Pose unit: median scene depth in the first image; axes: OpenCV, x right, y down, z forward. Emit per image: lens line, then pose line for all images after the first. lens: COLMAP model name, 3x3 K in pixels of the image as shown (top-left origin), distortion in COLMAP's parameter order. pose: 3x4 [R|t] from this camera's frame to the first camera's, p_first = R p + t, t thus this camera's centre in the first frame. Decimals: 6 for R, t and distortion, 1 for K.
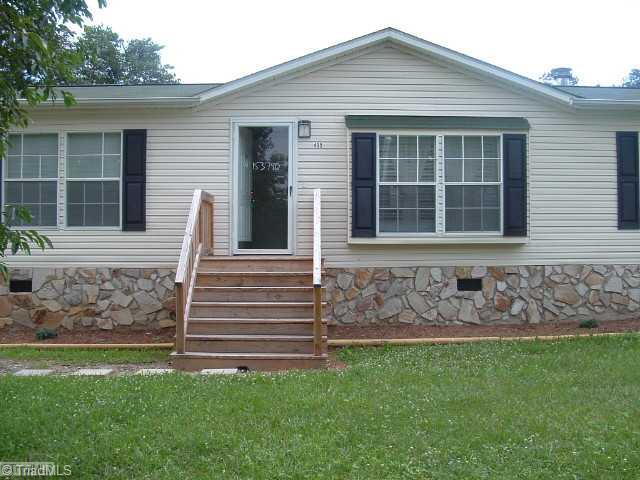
lens RADIAL K [[721.3, 0, 320.7], [0, 721.3, 240.7], [0, 0, 1]] dist [-0.145745, 0.000000]
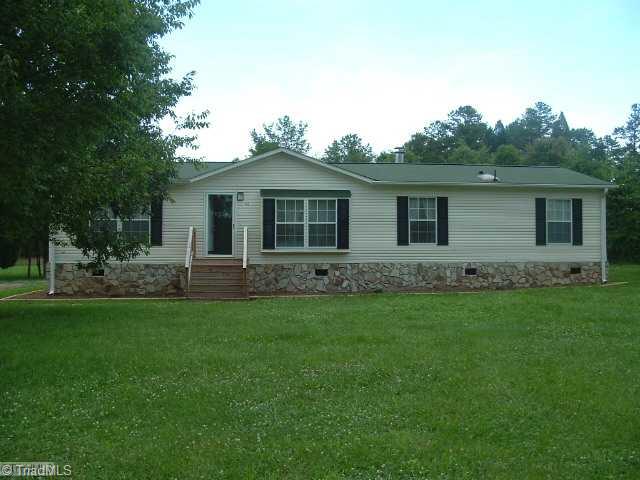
lens RADIAL K [[721.3, 0, 319.1], [0, 721.3, 240.7], [0, 0, 1]] dist [-0.145745, 0.000000]
pose [[0.998423, 0.003285, 0.056043, 0.087241], [-0.002685, 0.999938, -0.010774, -0.006849], [-0.056075, 0.010606, 0.998370, -1.060540]]
